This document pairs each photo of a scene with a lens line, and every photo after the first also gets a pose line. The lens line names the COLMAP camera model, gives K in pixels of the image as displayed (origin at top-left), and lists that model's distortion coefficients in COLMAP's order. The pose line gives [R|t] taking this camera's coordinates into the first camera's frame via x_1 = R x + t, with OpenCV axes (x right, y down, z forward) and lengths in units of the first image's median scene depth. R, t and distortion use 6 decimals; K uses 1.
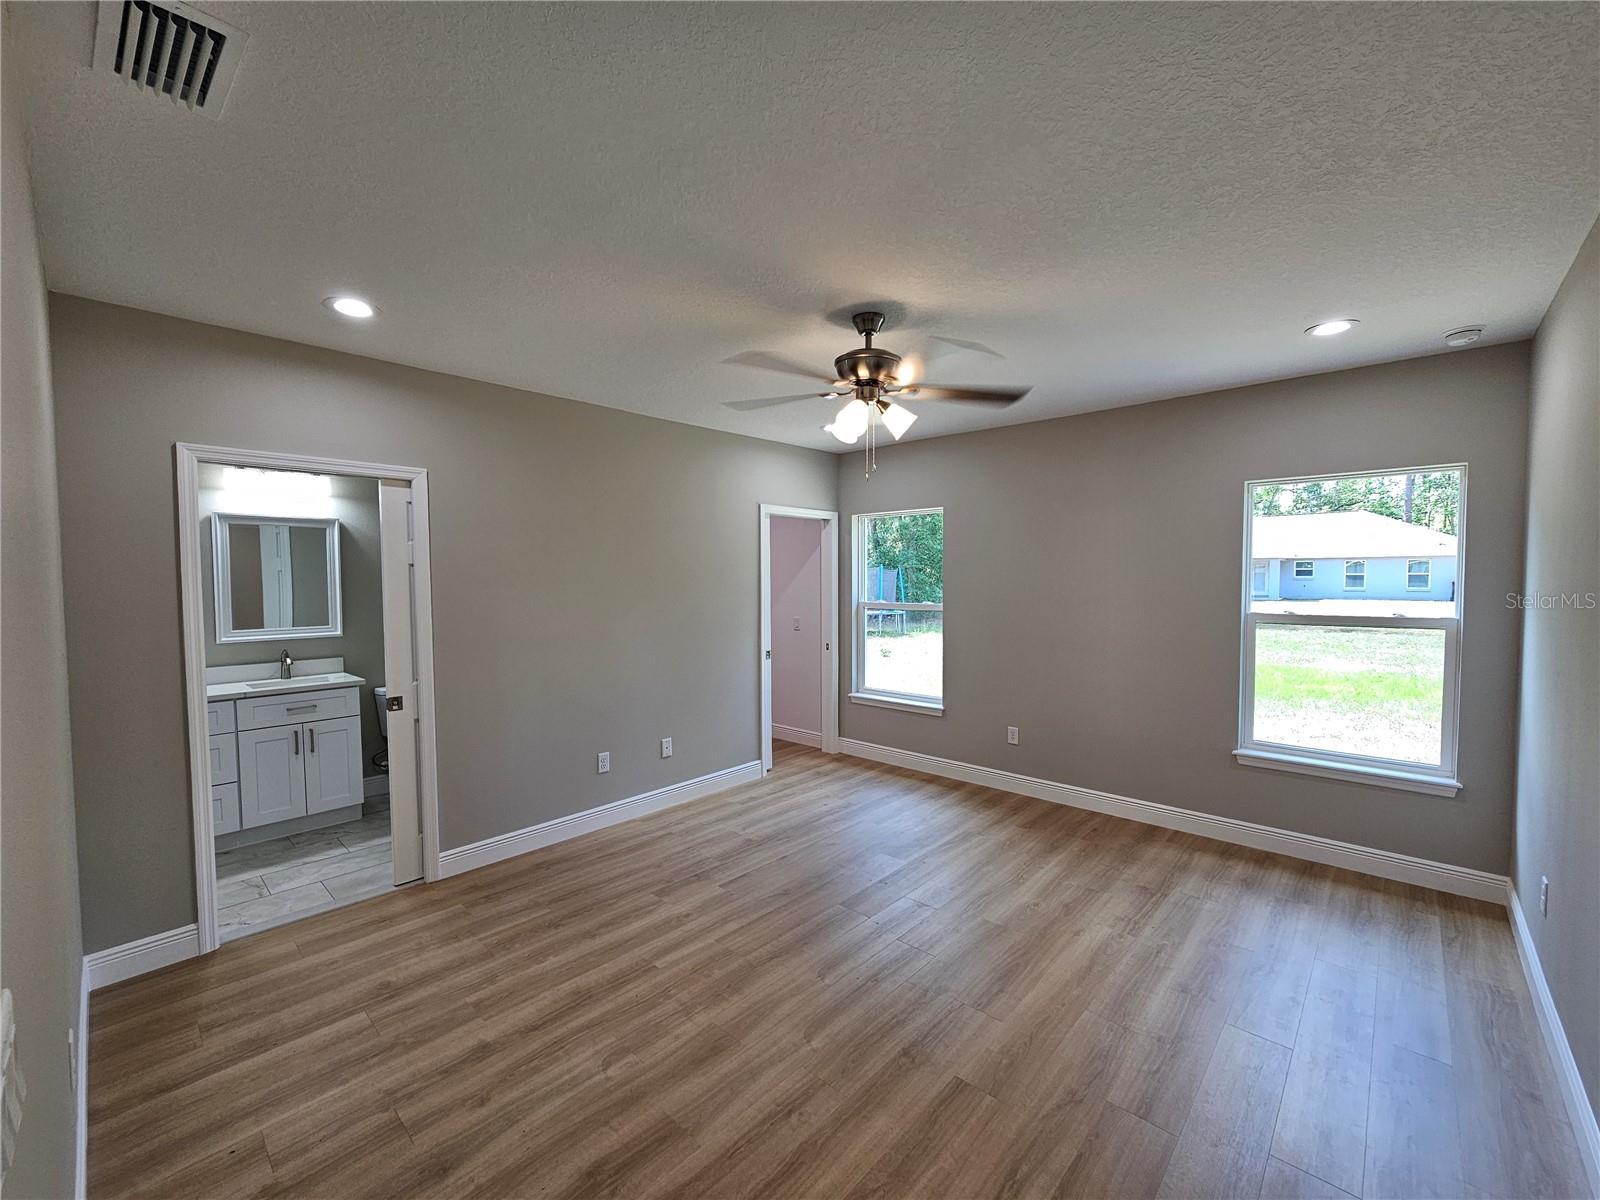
lens RADIAL K [[655.0, 0, 796.3], [0, 655.0, 600.8], [0, 0, 1]] dist [-0.003300, 0.001964]
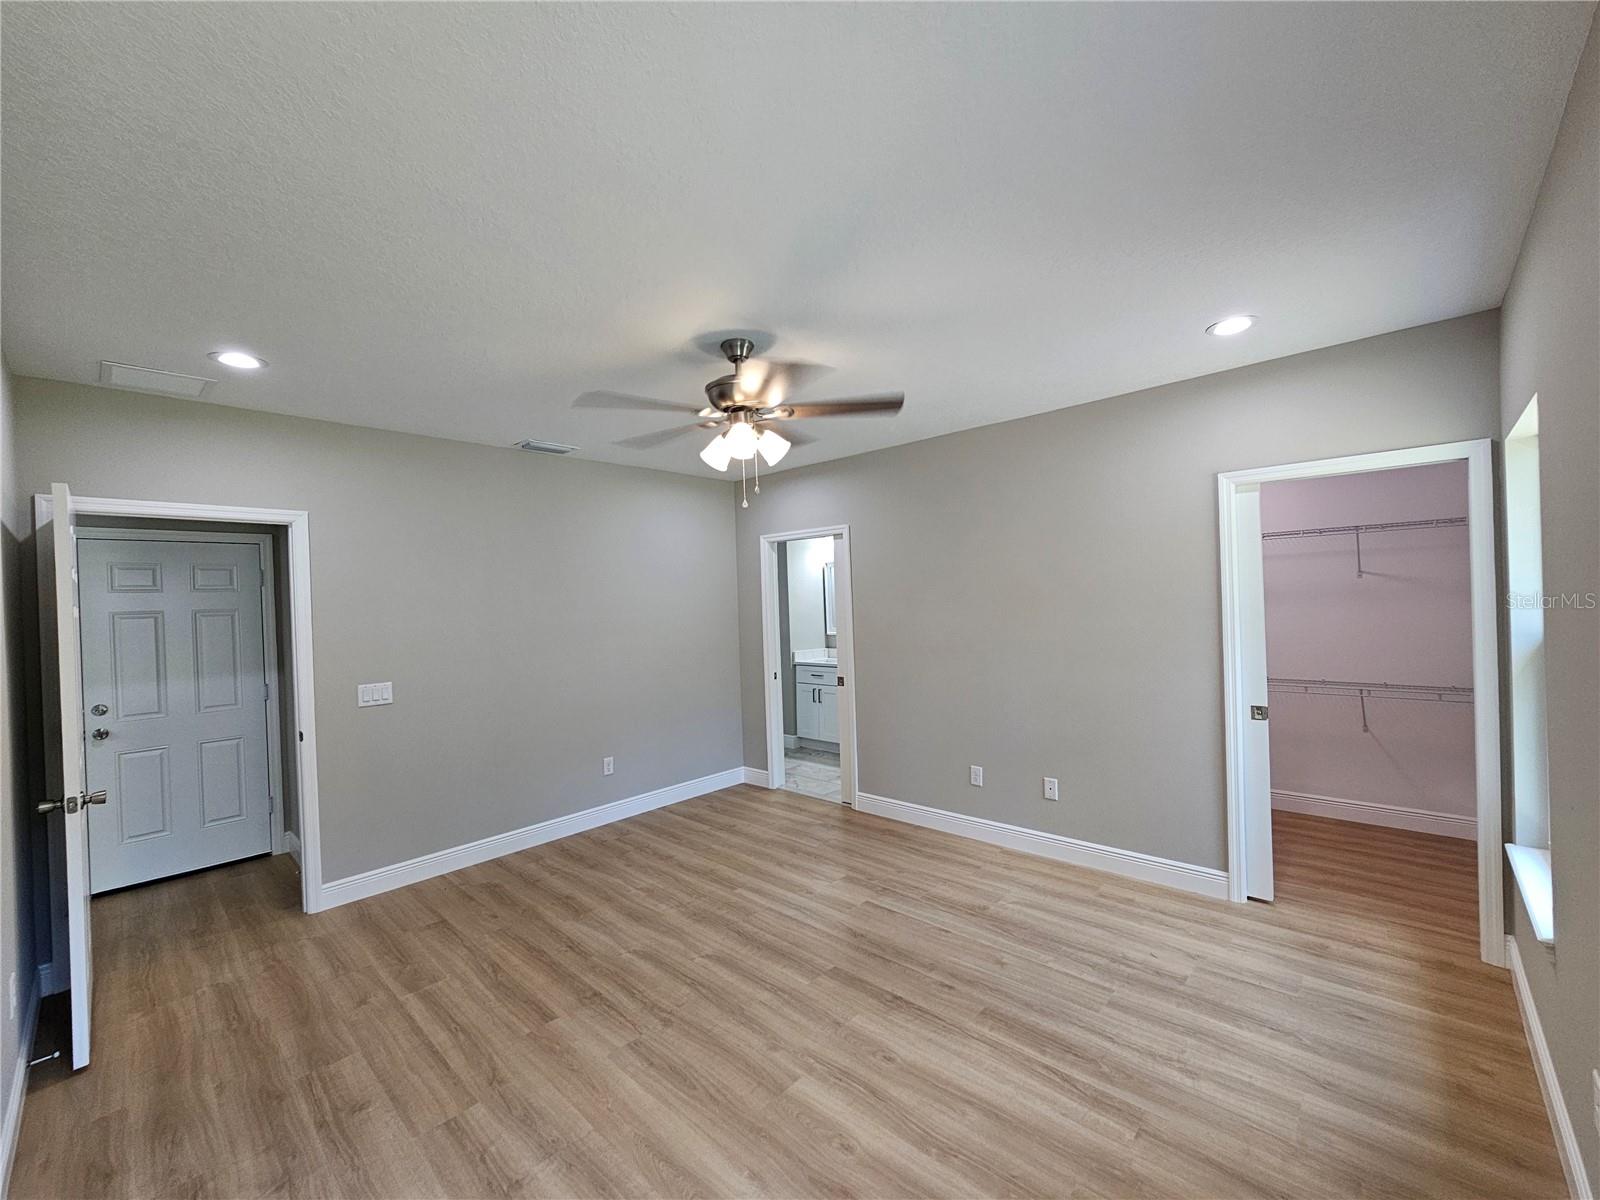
lens RADIAL K [[655.0, 0, 792.9], [0, 655.0, 600.7], [0, 0, 1]] dist [-0.003300, 0.001964]
pose [[-0.009502, 0.006901, -0.999931, 0.959964], [-0.001435, 0.999975, 0.006914, -0.043512], [0.999954, 0.001501, -0.009492, 0.950537]]
